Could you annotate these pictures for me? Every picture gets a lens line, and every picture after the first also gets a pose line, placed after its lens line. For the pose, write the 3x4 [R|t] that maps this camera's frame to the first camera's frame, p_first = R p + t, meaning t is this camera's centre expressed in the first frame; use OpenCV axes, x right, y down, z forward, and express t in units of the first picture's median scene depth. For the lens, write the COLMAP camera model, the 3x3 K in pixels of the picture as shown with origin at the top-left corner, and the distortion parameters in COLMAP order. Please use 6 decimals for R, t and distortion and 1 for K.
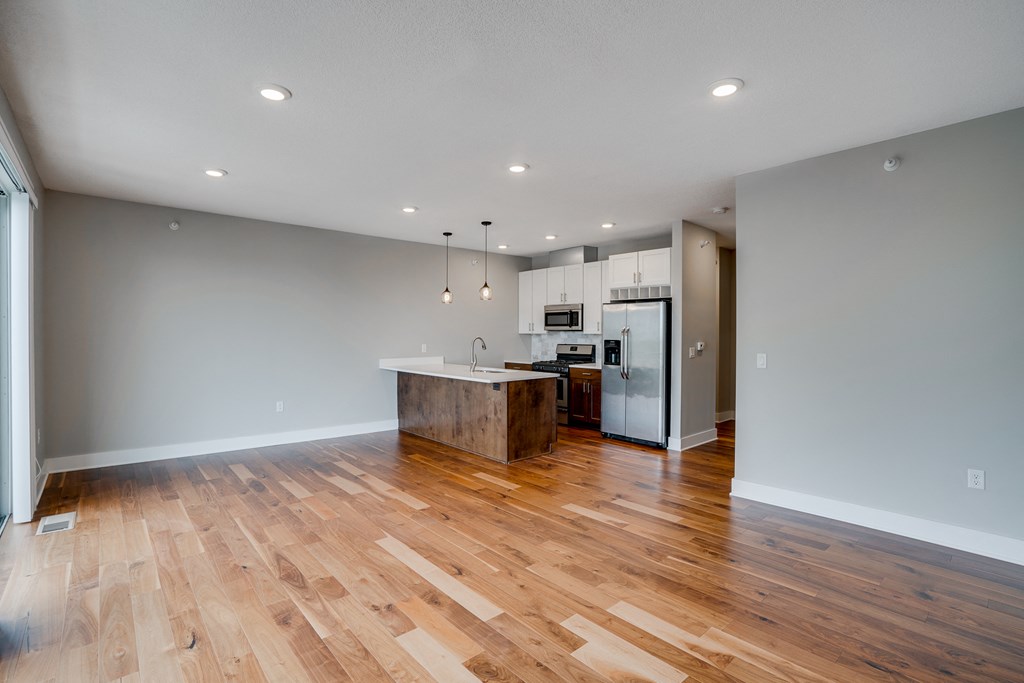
lens RADIAL K [[476.6, 0, 515.8], [0, 476.6, 338.9], [0, 0, 1]] dist [-0.005072, -0.000352]
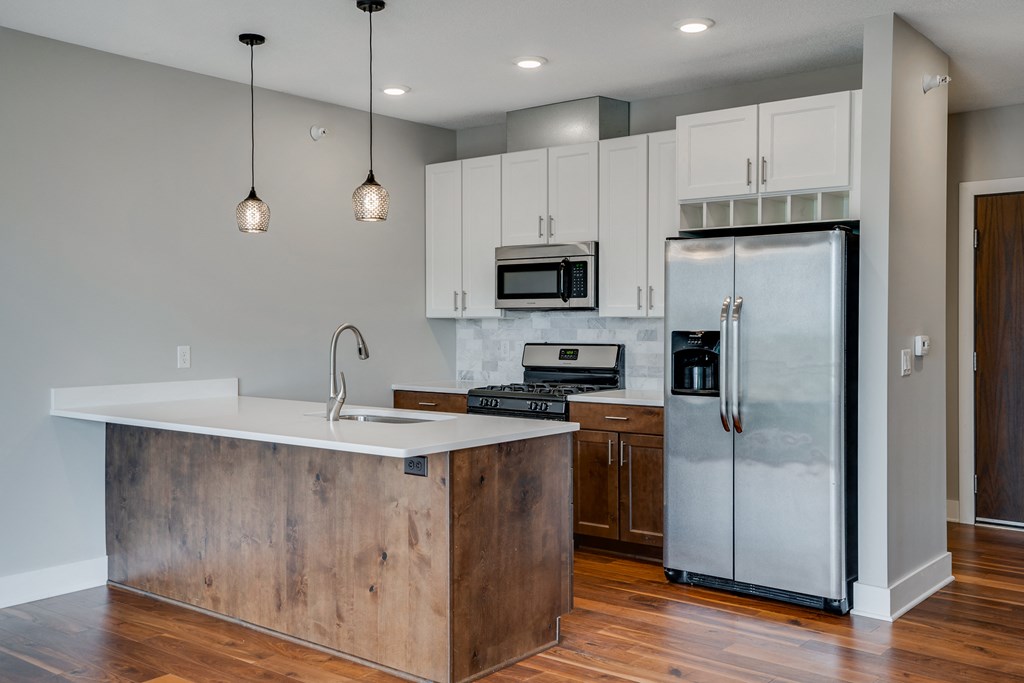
lens RADIAL K [[977.9, 0, 517.6], [0, 977.9, 333.8], [0, 0, 1]] dist [0.087939, 0.000000]
pose [[0.987090, -0.004772, 0.160095, -0.068184], [0.004860, 0.999988, -0.000156, 0.003958], [-0.160093, 0.000932, 0.987102, 0.234987]]
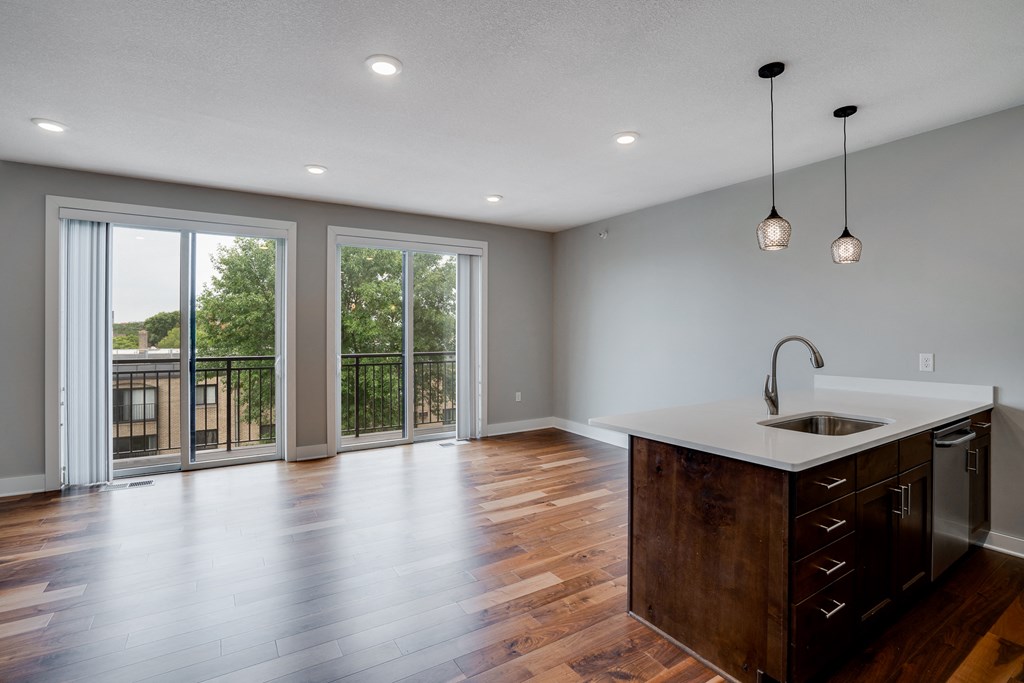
lens RADIAL K [[476.6, 0, 520.1], [0, 476.6, 343.2], [0, 0, 1]] dist [-0.005072, -0.000352]
pose [[-0.154984, 0.011628, -0.987849, 0.365473], [-0.006762, 0.999895, 0.012831, -0.001879], [0.987894, 0.008668, -0.154889, 0.791361]]
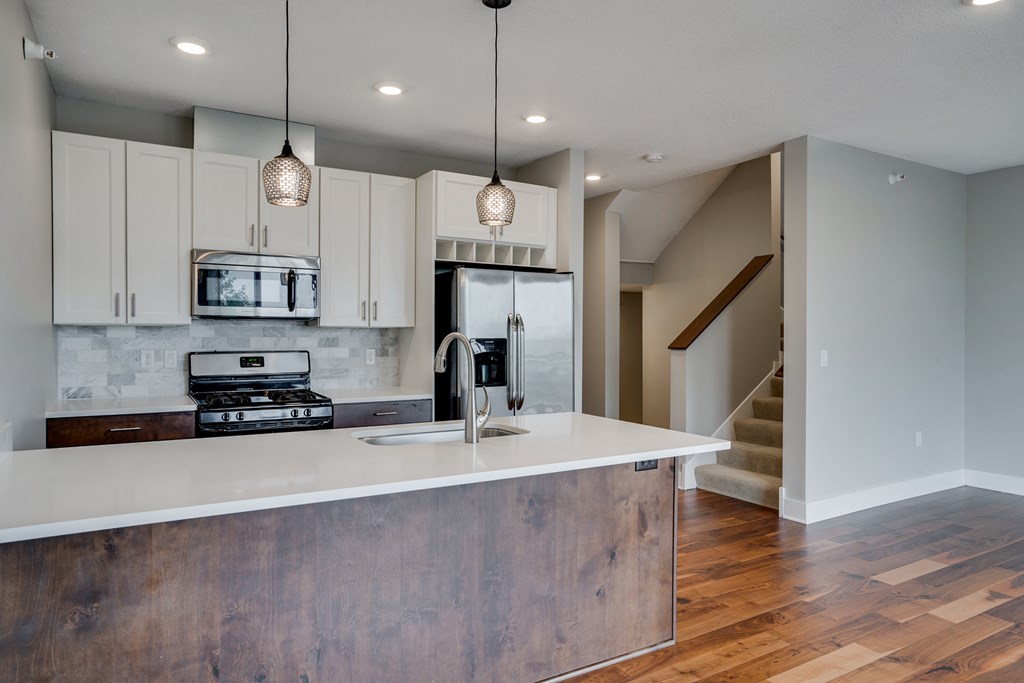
lens RADIAL K [[625.9, 0, 505.1], [0, 625.9, 348.4], [0, 0, 1]] dist [0.011497, 0.003311]
pose [[0.204937, -0.025604, 0.978440, -0.466465], [0.008501, 0.999667, 0.024379, -0.003209], [-0.978738, 0.003322, 0.205086, 0.844021]]
